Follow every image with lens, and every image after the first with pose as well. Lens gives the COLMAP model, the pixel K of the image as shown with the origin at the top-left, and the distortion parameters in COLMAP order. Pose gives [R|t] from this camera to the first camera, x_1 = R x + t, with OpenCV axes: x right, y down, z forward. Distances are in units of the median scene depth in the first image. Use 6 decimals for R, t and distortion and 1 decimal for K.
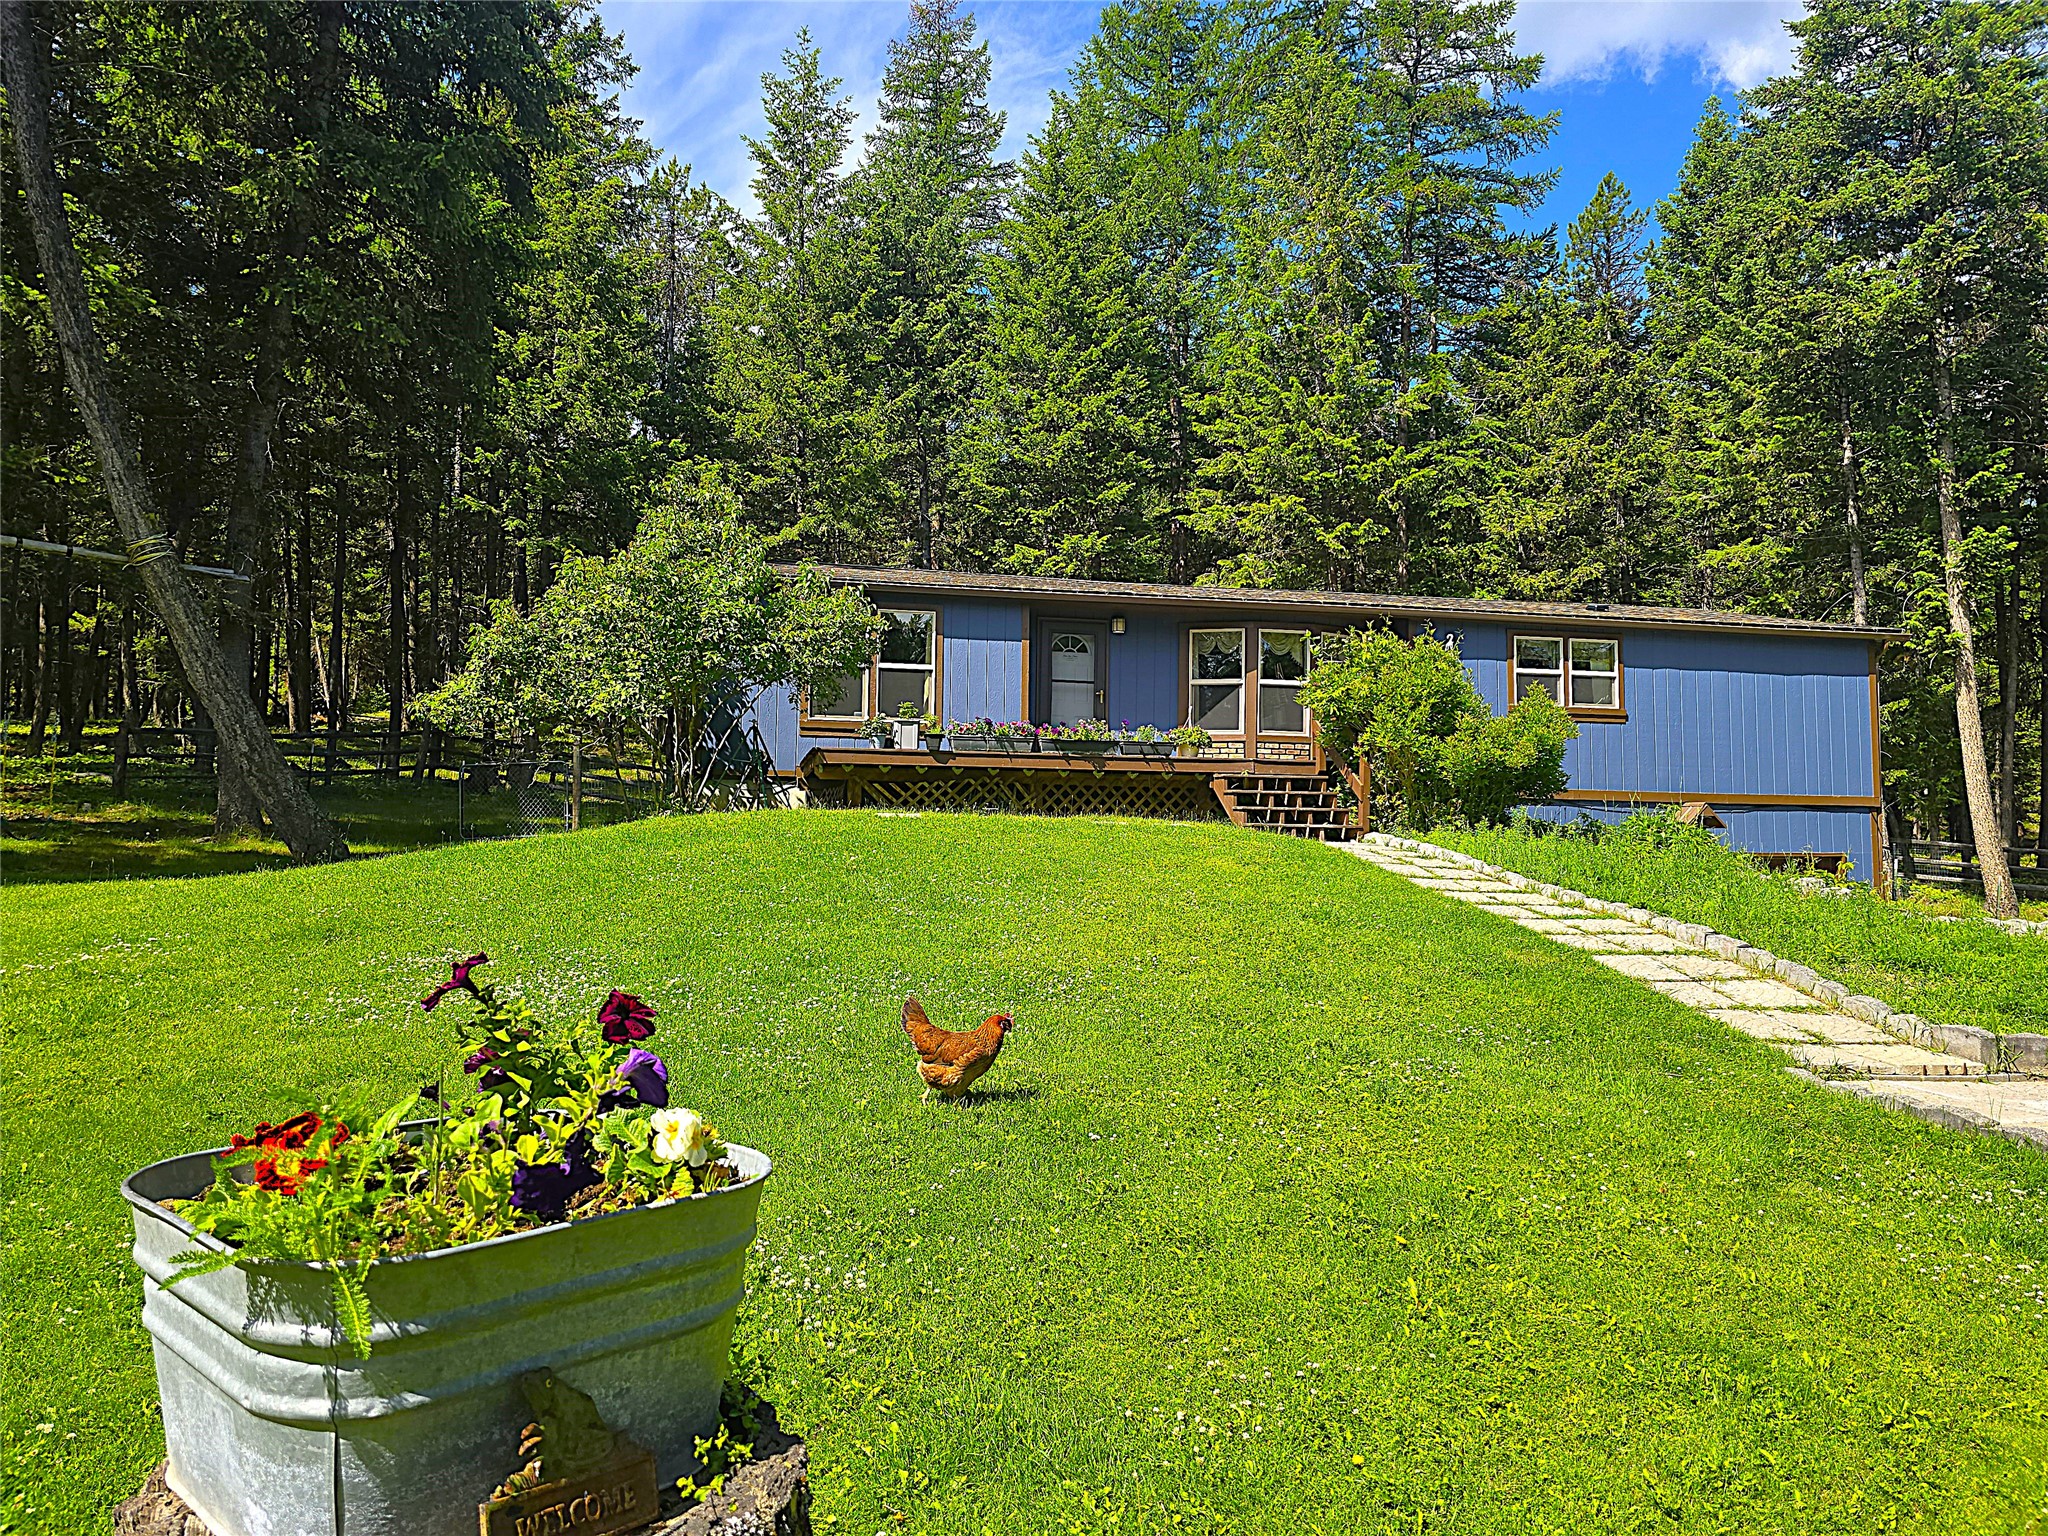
lens RADIAL K [[1376.1, 0, 1021.1], [0, 1376.1, 757.6], [0, 0, 1]] dist [0.065311, -0.062071]
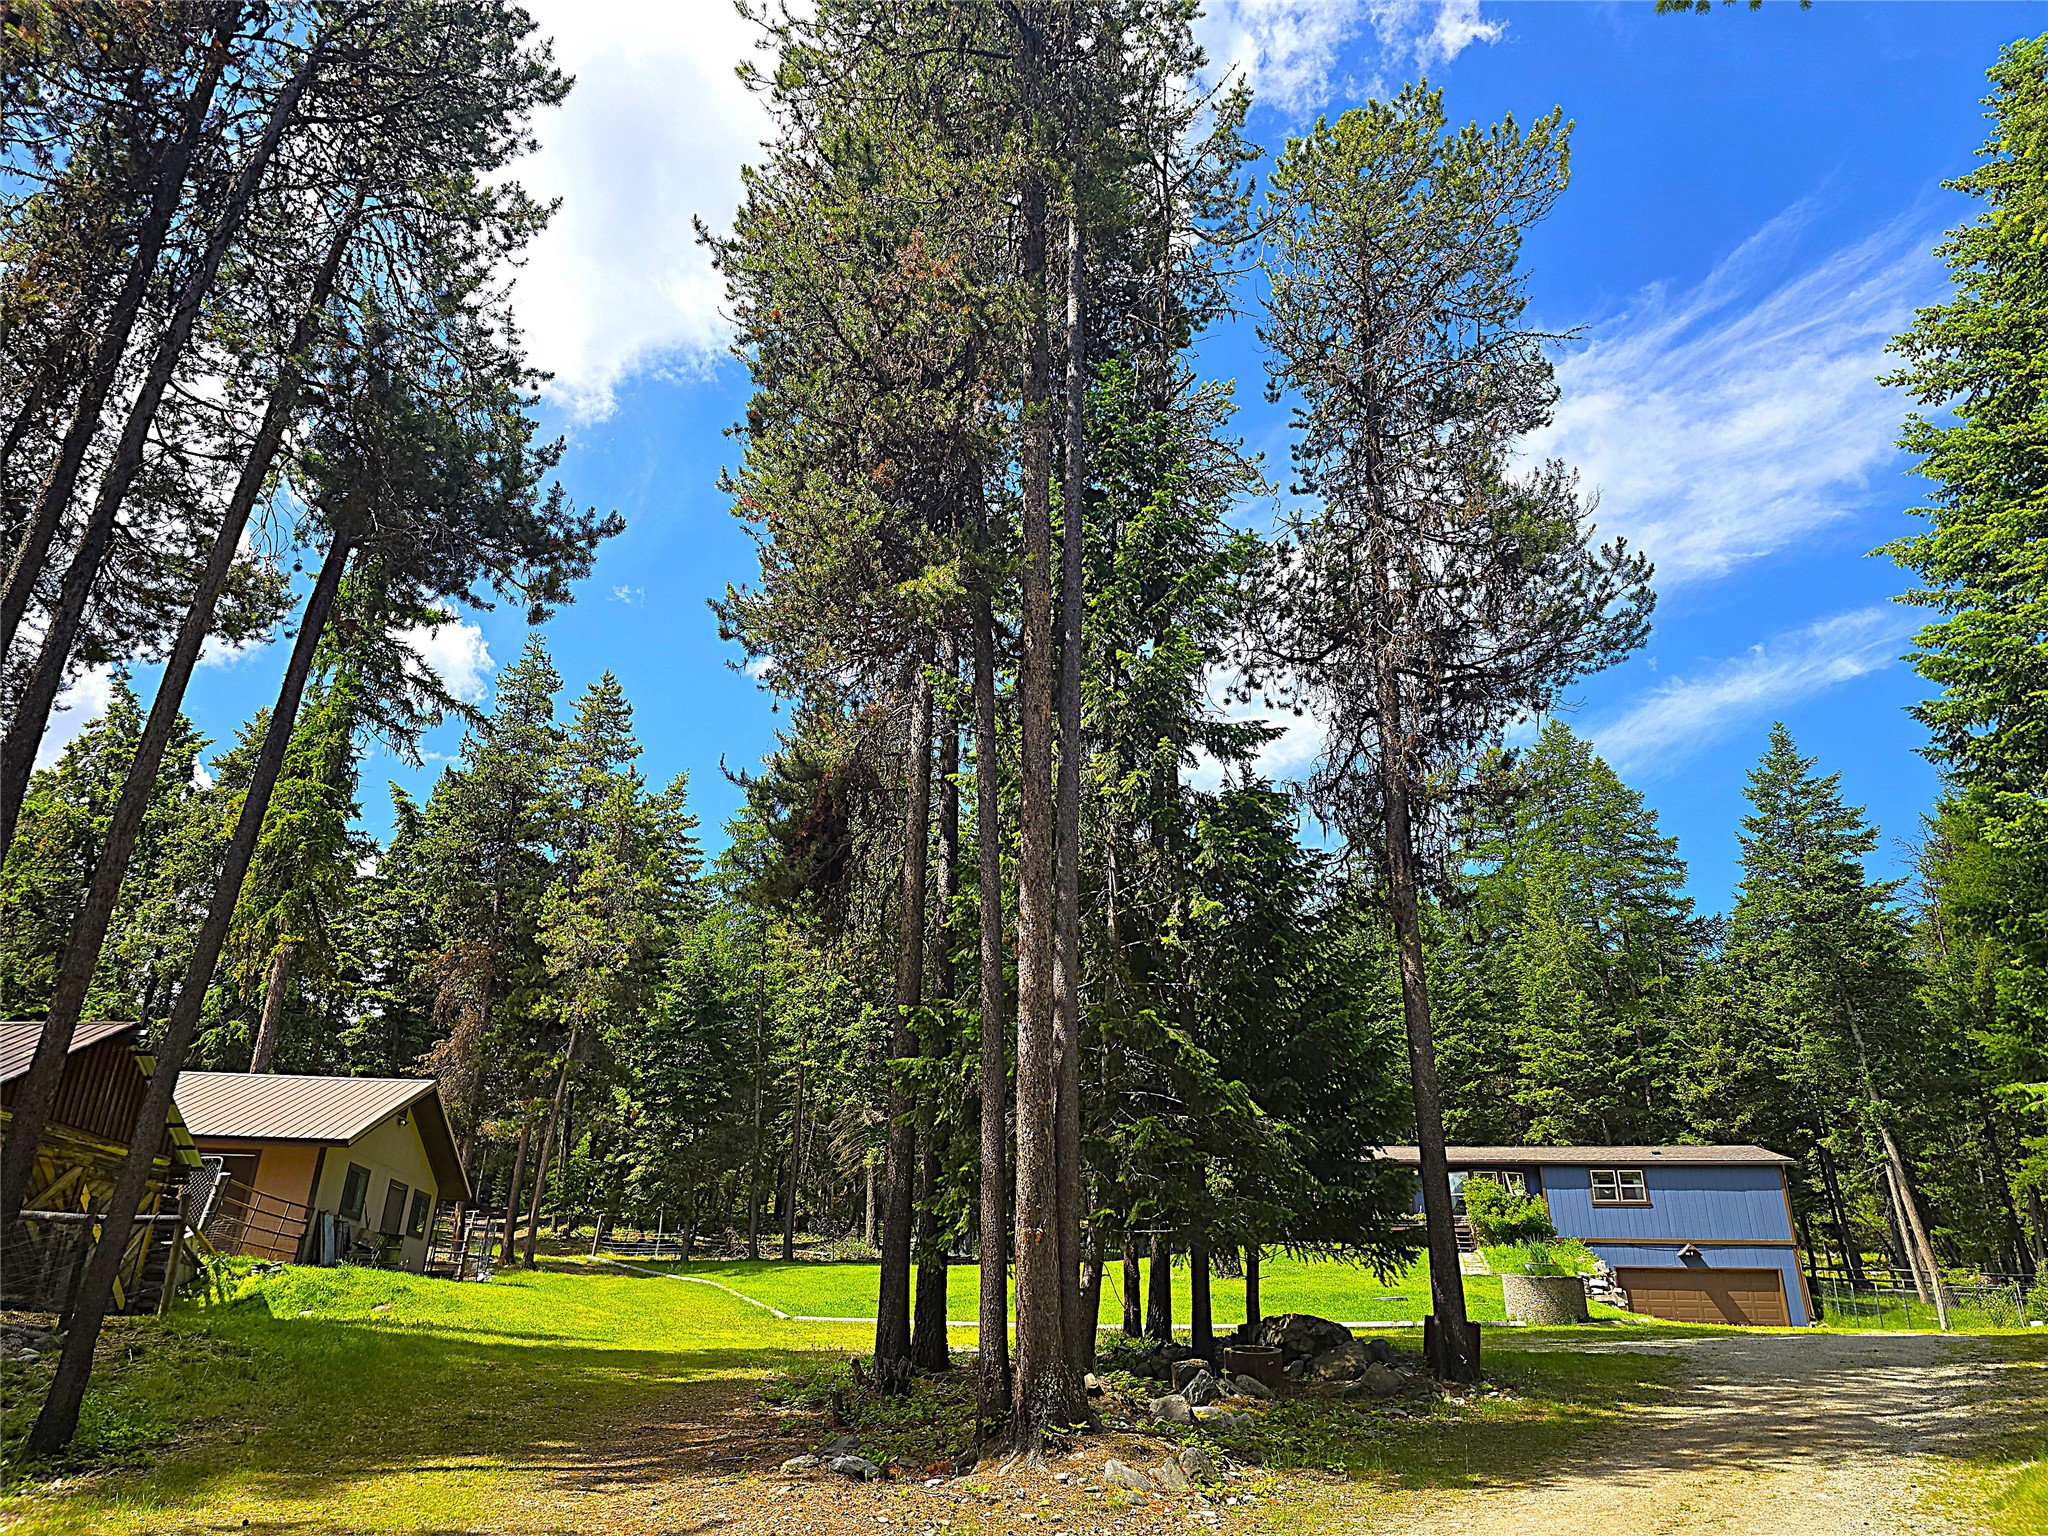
lens RADIAL K [[1376.1, 0, 1038.0], [0, 1376.1, 756.9], [0, 0, 1]] dist [0.065311, -0.062071]
pose [[0.914582, -0.154282, -0.373813, 0.424041], [0.017169, 0.938346, -0.345272, 0.048160], [0.404035, 0.309361, 0.860843, -1.432483]]
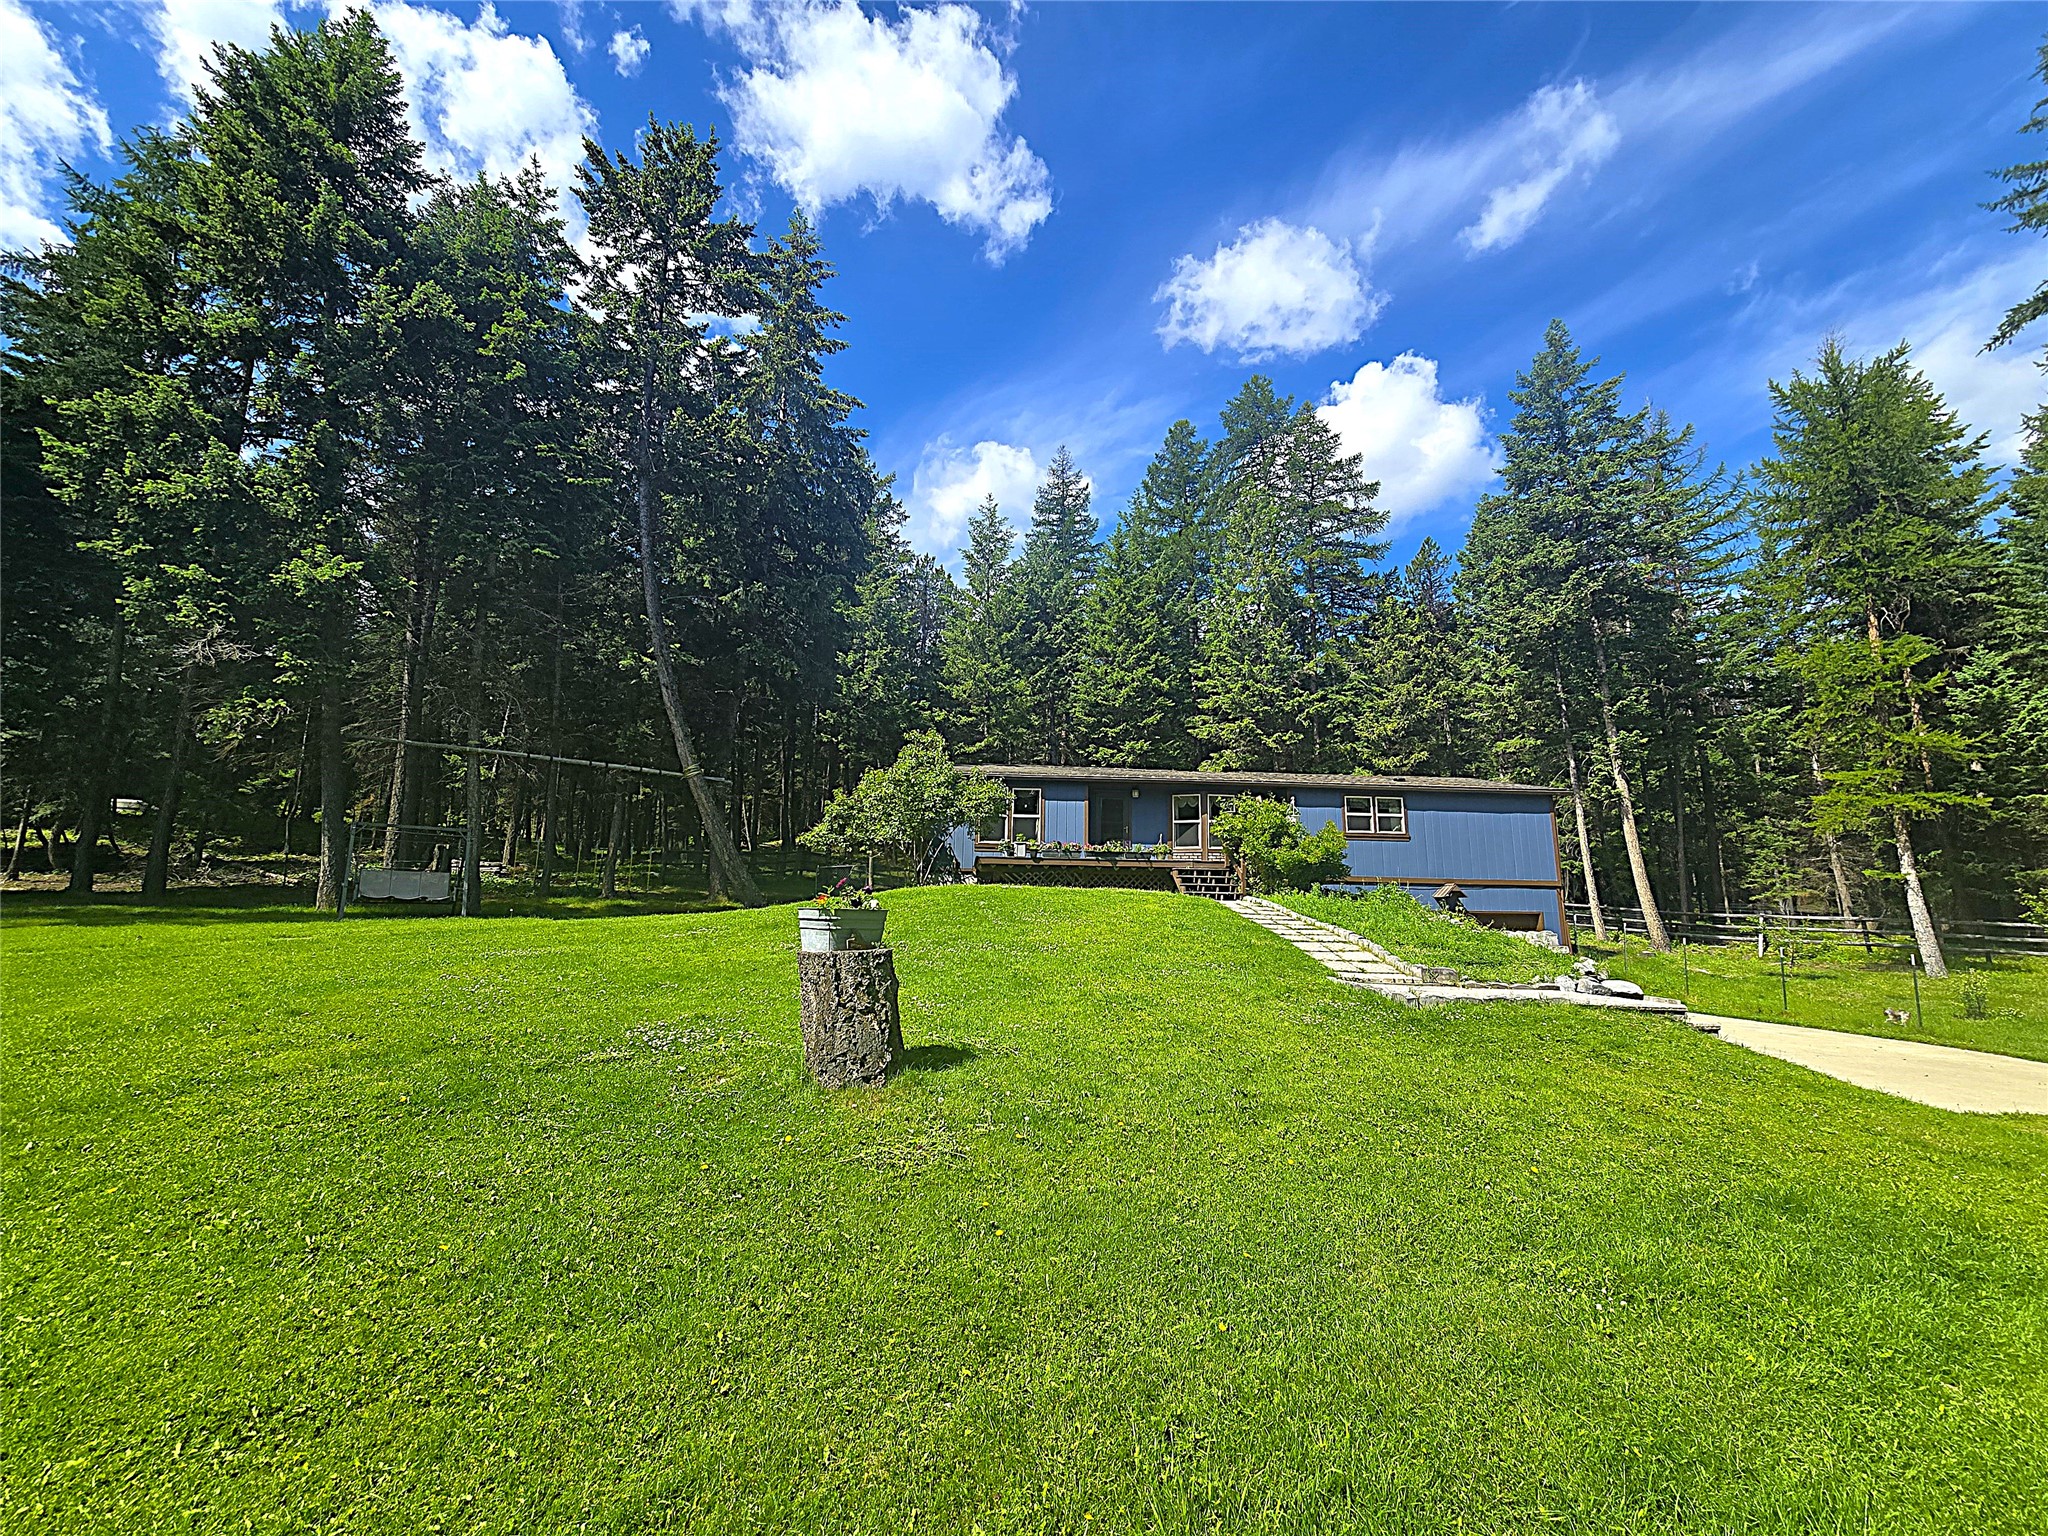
lens RADIAL K [[841.0, 0, 1015.8], [0, 841.0, 770.6], [0, 0, 1]] dist [-0.005030, 0.001344]
pose [[0.989544, -0.021044, -0.142685, 0.062263], [0.004807, 0.993561, -0.113195, 0.005820], [0.144148, 0.111326, 0.983274, -0.180605]]
